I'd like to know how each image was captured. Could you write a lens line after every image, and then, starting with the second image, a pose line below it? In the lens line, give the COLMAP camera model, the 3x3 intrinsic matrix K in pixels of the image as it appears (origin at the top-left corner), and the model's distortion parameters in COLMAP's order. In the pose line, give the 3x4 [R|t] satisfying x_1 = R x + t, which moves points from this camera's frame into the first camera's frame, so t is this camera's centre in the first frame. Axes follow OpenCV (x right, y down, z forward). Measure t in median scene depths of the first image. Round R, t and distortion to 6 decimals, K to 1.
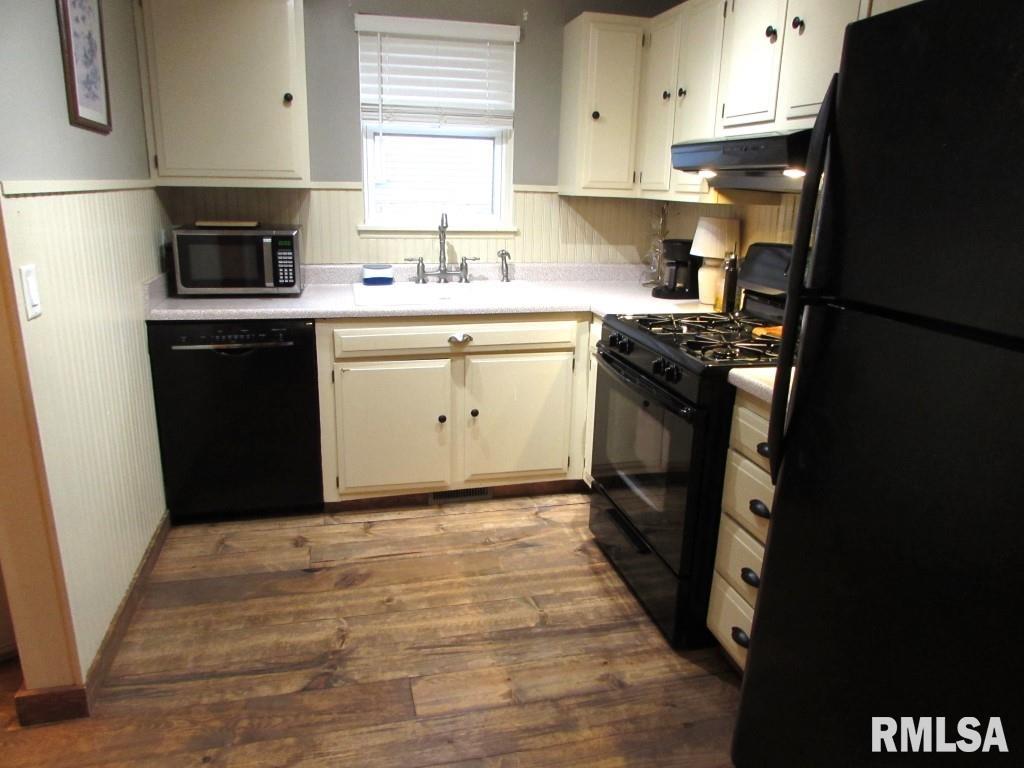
lens RADIAL K [[729.5, 0, 511.8], [0, 729.5, 381.8], [0, 0, 1]] dist [-0.026019, 0.011219]
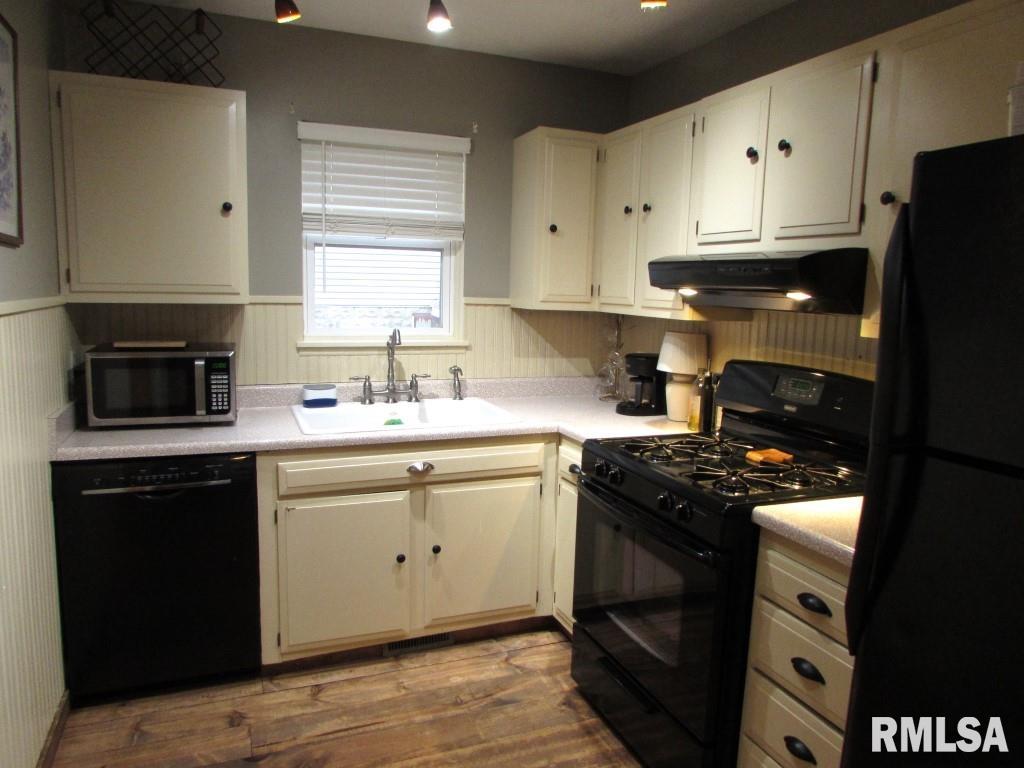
lens RADIAL K [[729.5, 0, 509.7], [0, 729.5, 382.7], [0, 0, 1]] dist [-0.026019, 0.011219]
pose [[0.990287, -0.017355, 0.137953, -0.084529], [0.034911, 0.991431, -0.125877, -0.046183], [-0.134586, 0.129470, 0.982407, 0.087016]]
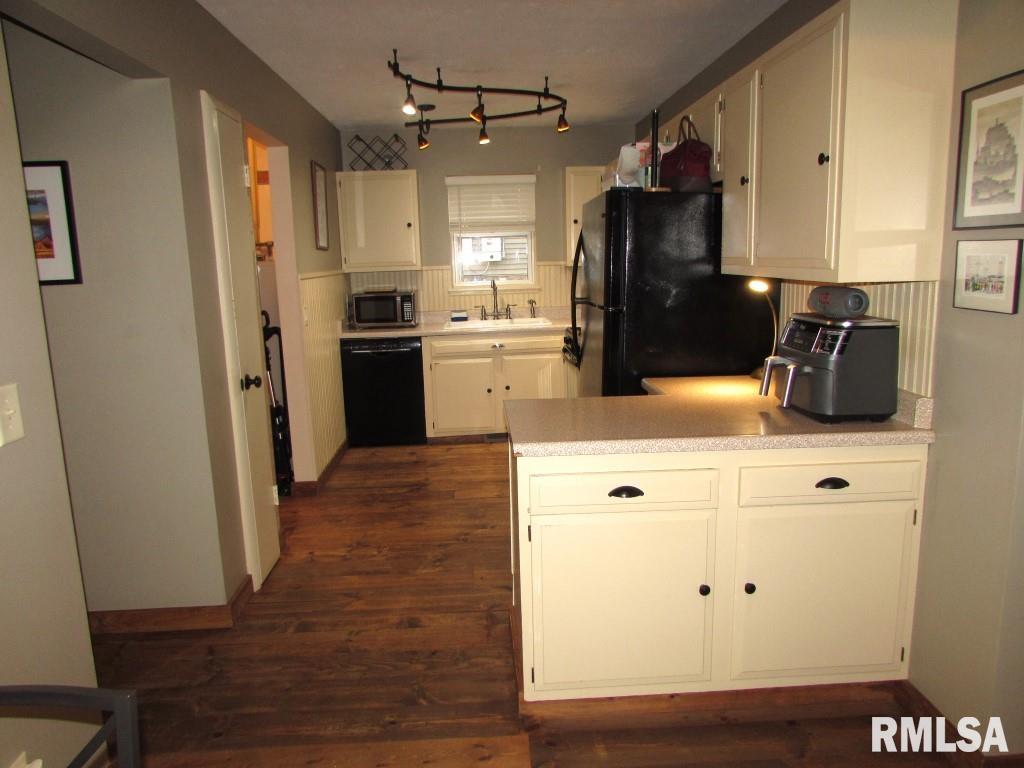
lens RADIAL K [[729.5, 0, 513.2], [0, 729.5, 384.2], [0, 0, 1]] dist [-0.026019, 0.011219]
pose [[0.981065, -0.022368, -0.192383, 0.321473], [0.003615, 0.995251, -0.097278, 0.218043], [0.193645, 0.094740, 0.976486, -0.787248]]
